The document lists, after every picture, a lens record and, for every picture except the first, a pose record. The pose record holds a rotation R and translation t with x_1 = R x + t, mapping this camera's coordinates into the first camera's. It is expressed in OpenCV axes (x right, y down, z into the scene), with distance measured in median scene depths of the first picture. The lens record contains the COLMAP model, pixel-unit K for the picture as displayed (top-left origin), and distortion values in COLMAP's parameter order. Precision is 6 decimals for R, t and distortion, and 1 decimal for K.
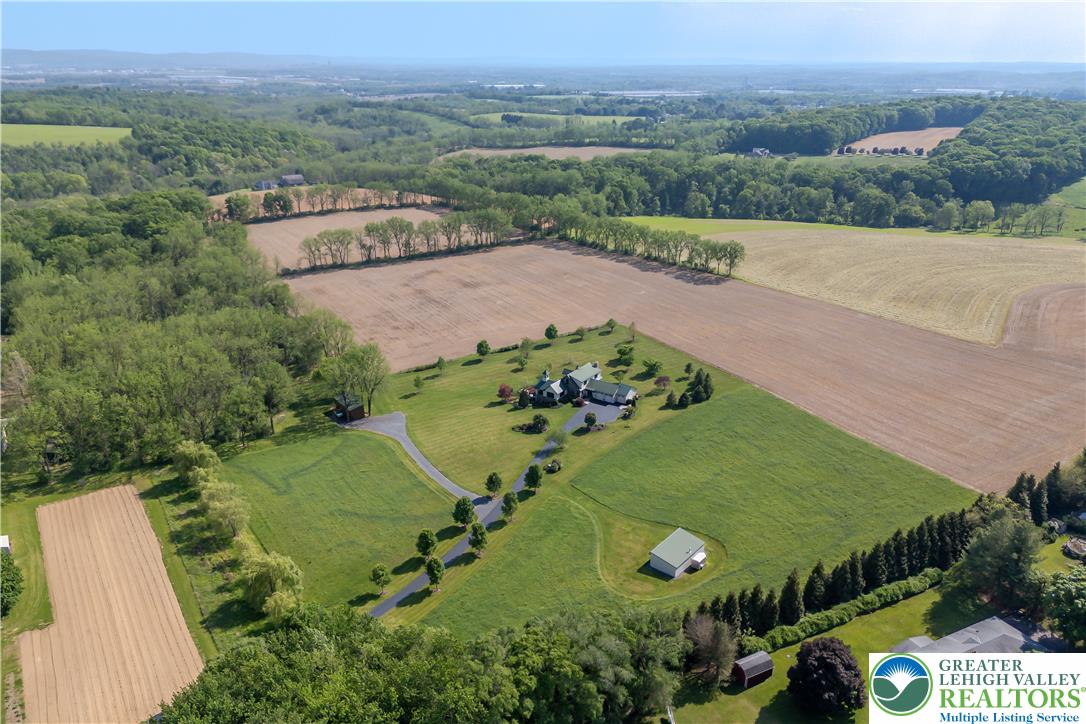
lens RADIAL K [[795.9, 0, 543.0], [0, 795.9, 362.0], [0, 0, 1]] dist [0.053855, -0.064104]
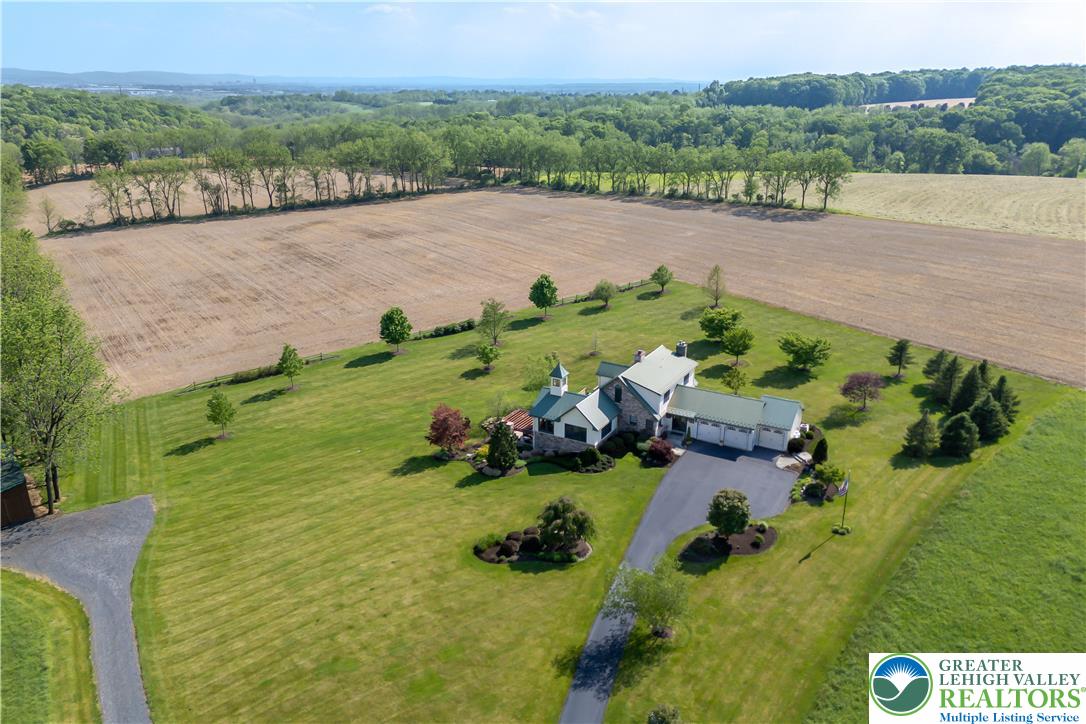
lens RADIAL K [[795.9, 0, 543.0], [0, 795.9, 362.0], [0, 0, 1]] dist [0.053855, -0.064104]
pose [[0.996770, -0.028281, 0.075167, -0.026182], [0.030014, 0.999307, -0.022034, 0.013820], [-0.074492, 0.024219, 0.996927, 0.532219]]
